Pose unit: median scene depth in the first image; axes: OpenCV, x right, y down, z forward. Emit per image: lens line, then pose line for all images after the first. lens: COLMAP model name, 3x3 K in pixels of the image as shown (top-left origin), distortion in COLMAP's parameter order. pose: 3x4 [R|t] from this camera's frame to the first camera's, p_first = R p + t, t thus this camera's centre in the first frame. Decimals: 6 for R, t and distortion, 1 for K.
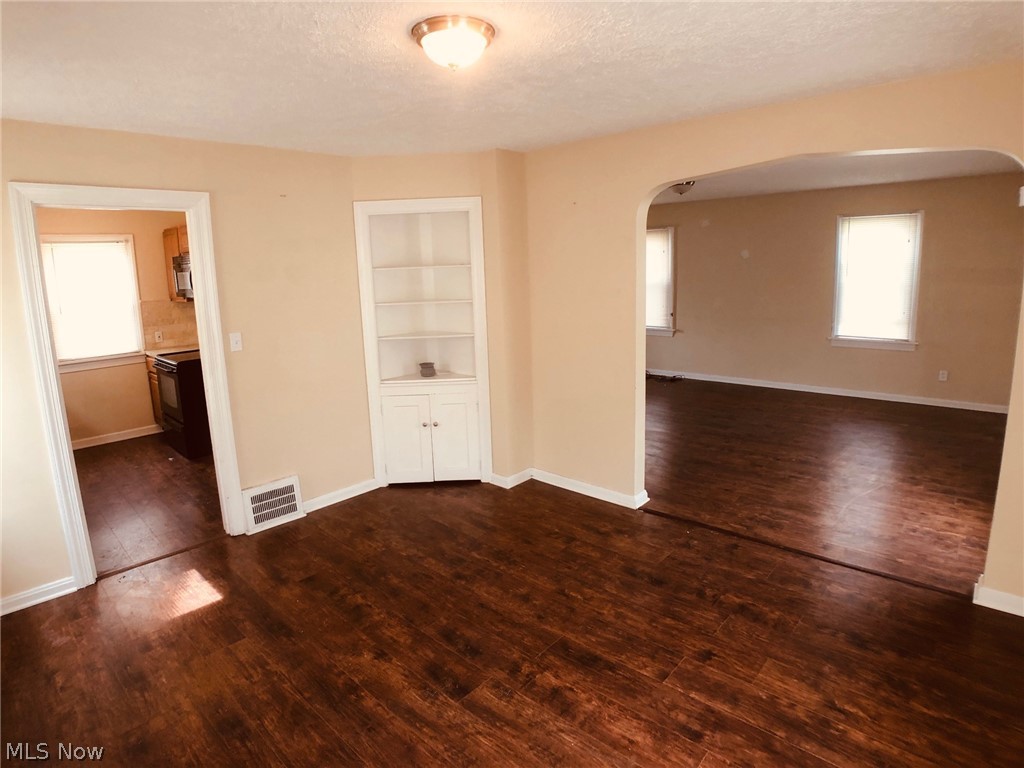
lens RADIAL K [[554.9, 0, 505.5], [0, 554.9, 361.1], [0, 0, 1]] dist [-0.083868, 0.017422]
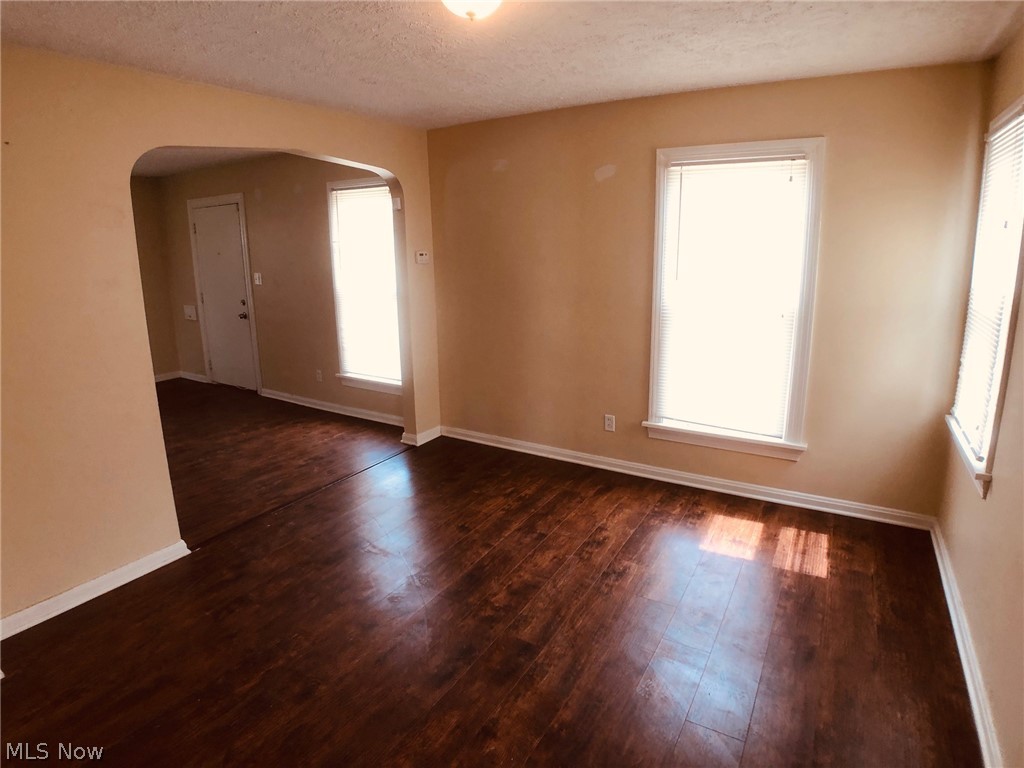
lens RADIAL K [[554.9, 0, 505.5], [0, 554.9, 361.1], [0, 0, 1]] dist [-0.083868, 0.017422]
pose [[-0.190201, -0.166592, 0.967507, -0.942179], [0.180998, 0.962654, 0.201339, -0.123749], [-0.964916, 0.213412, -0.152945, 1.038705]]
